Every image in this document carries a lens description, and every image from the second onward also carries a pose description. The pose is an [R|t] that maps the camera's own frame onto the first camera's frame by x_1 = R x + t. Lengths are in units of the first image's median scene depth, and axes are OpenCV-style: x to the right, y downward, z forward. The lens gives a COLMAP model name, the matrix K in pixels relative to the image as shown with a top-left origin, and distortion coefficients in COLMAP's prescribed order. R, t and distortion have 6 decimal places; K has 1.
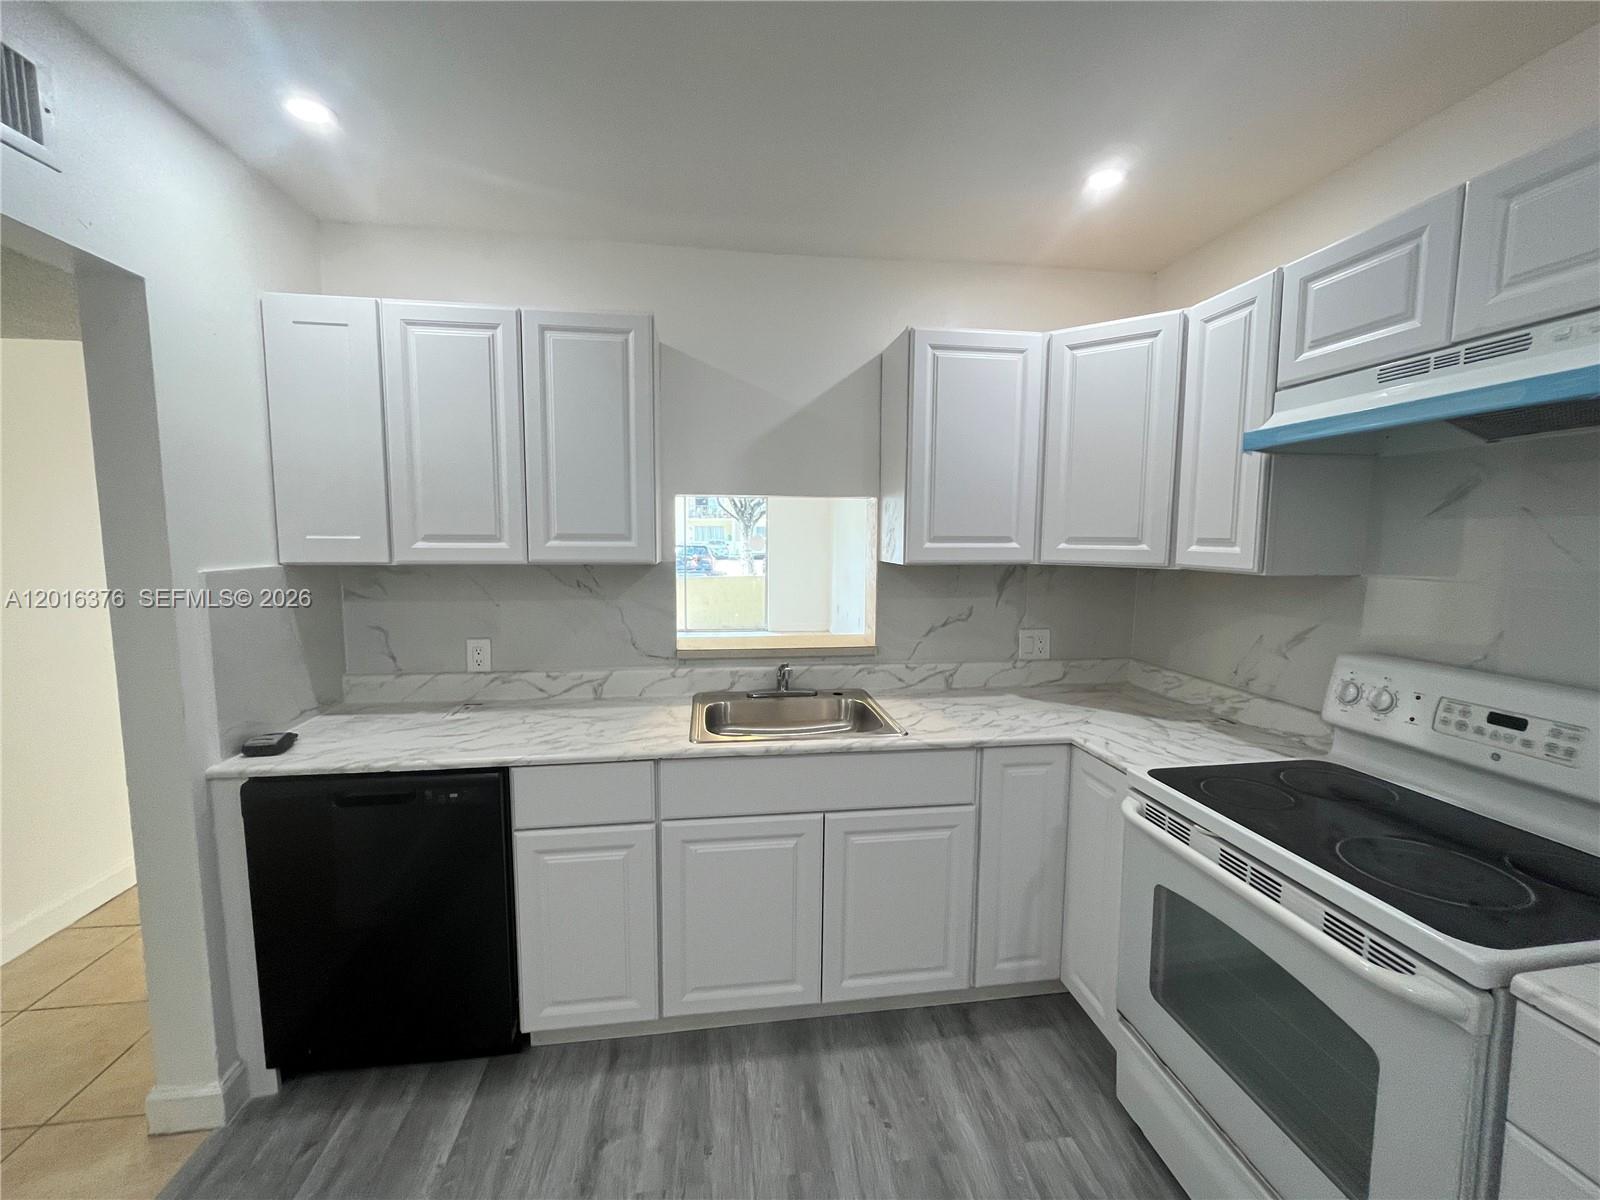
lens RADIAL K [[650.0, 0, 800.3], [0, 650.0, 595.9], [0, 0, 1]] dist [0.000276, -0.000303]
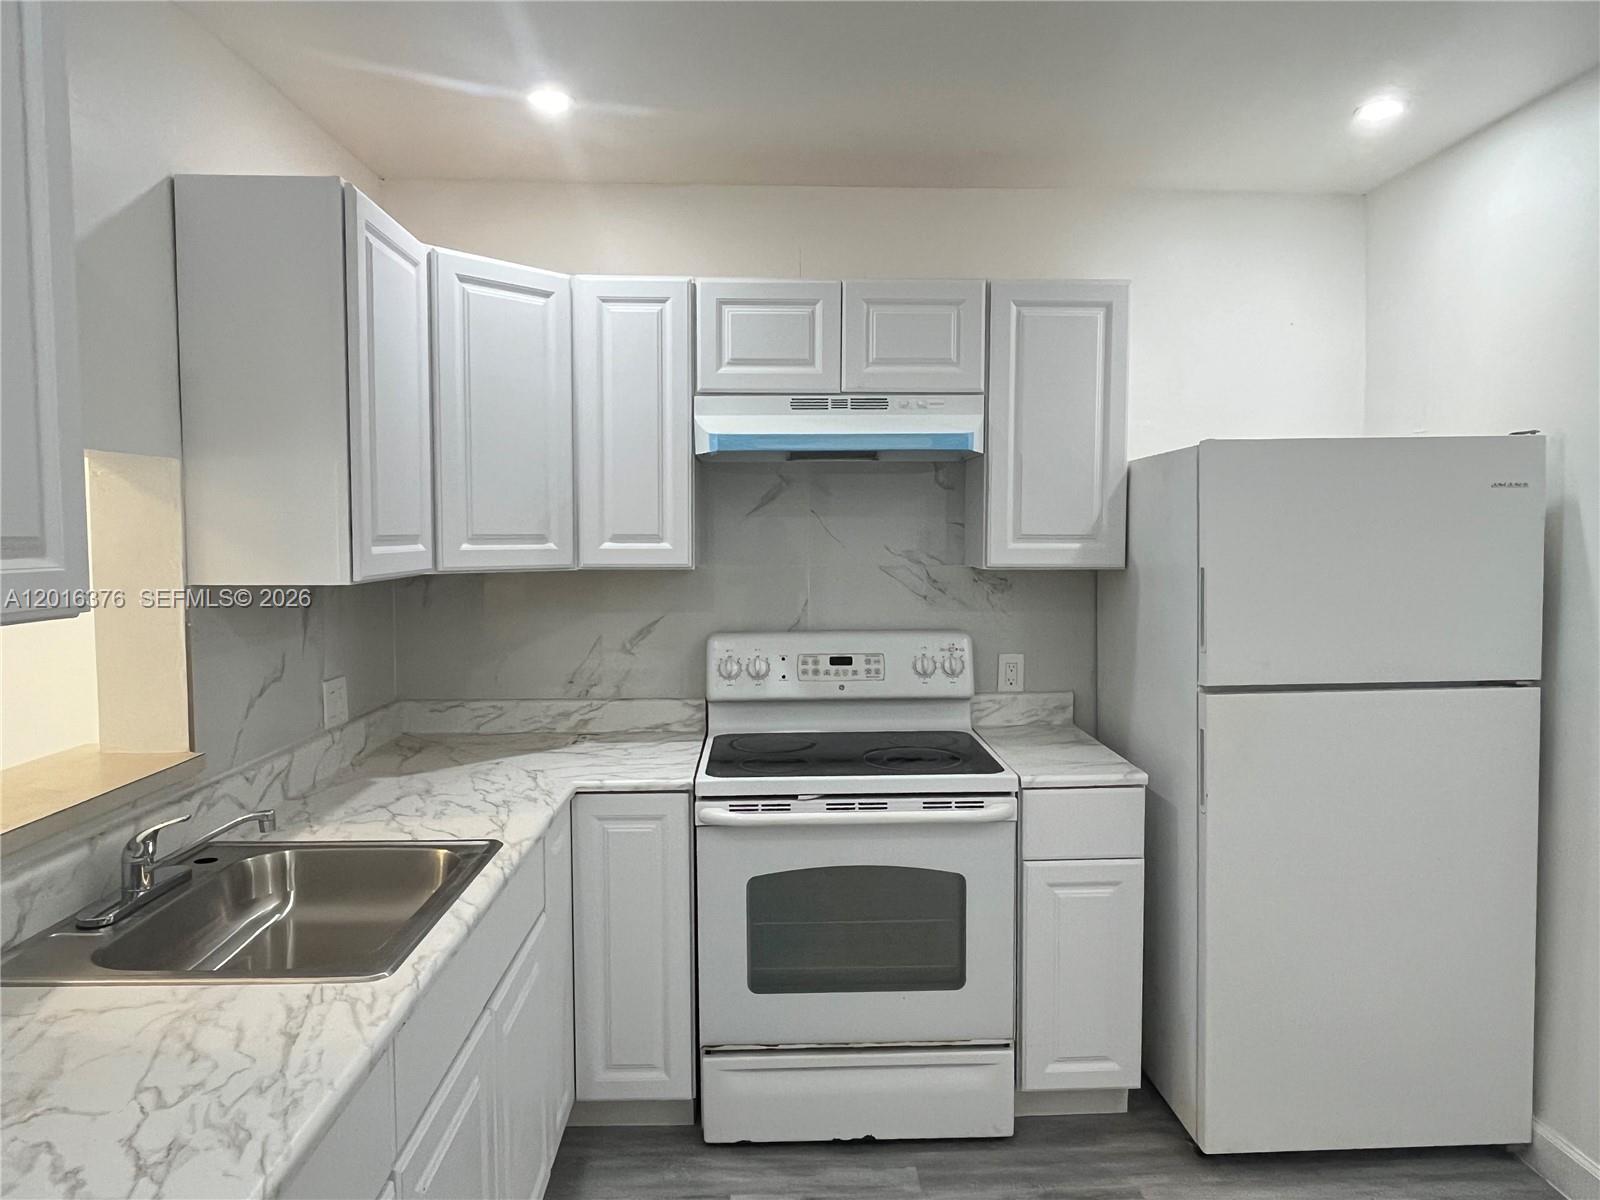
lens RADIAL K [[1053.3, 0, 799.9], [0, 1053.3, 597.1], [0, 0, 1]] dist [-0.001612, -0.000051]
pose [[0.112107, -0.067185, 0.991422, -1.029225], [0.096573, 0.993726, 0.056421, -0.072350], [-0.988992, 0.089419, 0.117892, 0.699241]]
